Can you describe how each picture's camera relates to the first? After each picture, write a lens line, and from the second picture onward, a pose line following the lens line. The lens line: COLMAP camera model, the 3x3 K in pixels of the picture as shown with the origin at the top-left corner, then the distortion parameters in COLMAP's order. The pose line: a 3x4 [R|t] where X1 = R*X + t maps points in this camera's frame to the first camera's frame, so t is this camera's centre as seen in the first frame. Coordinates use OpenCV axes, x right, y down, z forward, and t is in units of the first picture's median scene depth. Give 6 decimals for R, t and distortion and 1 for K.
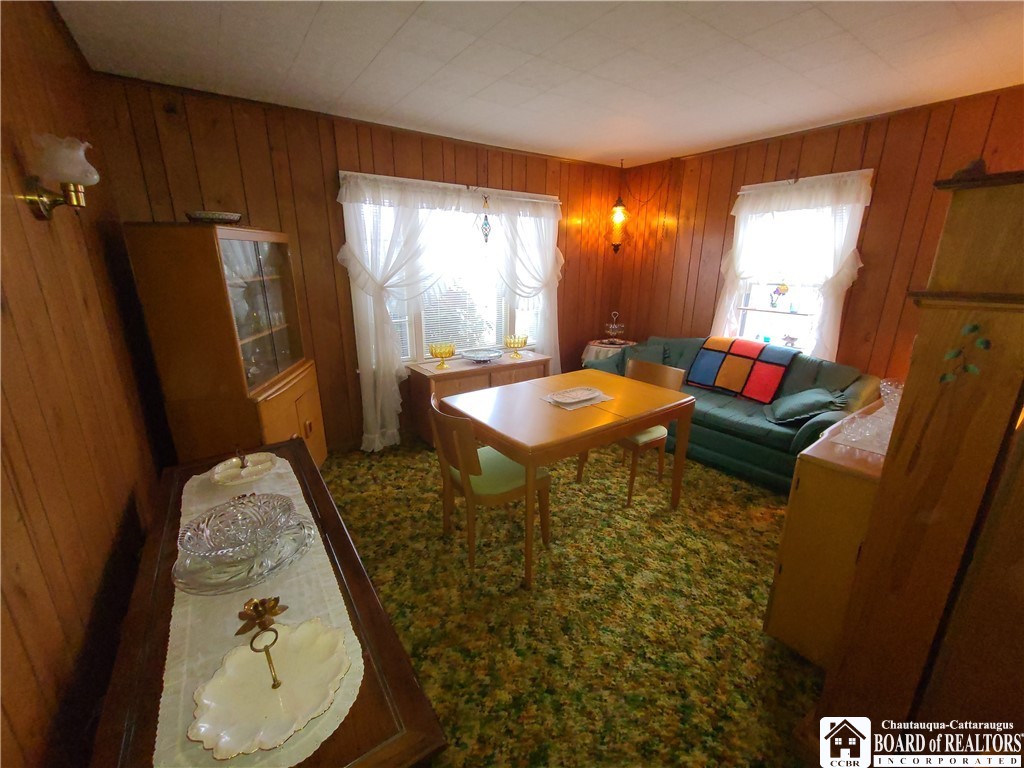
lens RADIAL K [[419.1, 0, 511.1], [0, 419.1, 384.6], [0, 0, 1]] dist [-0.001204, -0.000799]
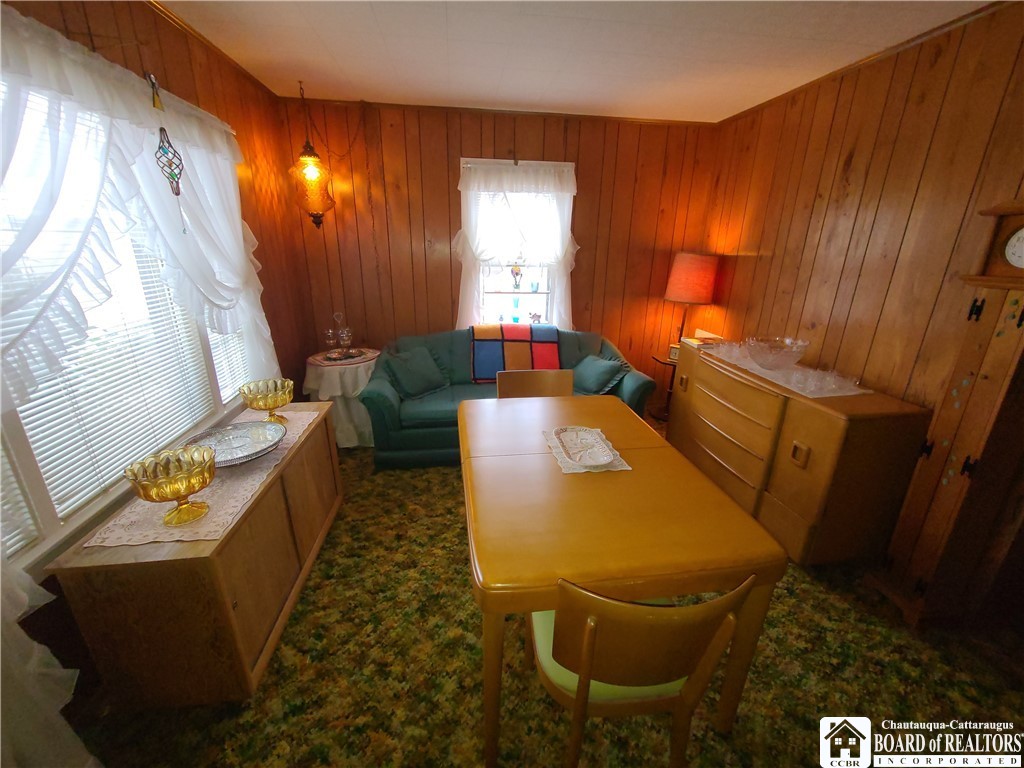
lens RADIAL K [[419.1, 0, 511.7], [0, 419.1, 388.9], [0, 0, 1]] dist [-0.001204, -0.000799]
pose [[0.467364, -0.287969, 0.835850, -0.363955], [0.234827, 0.951936, 0.196659, -0.183010], [-0.852307, 0.104368, 0.512524, 0.602616]]
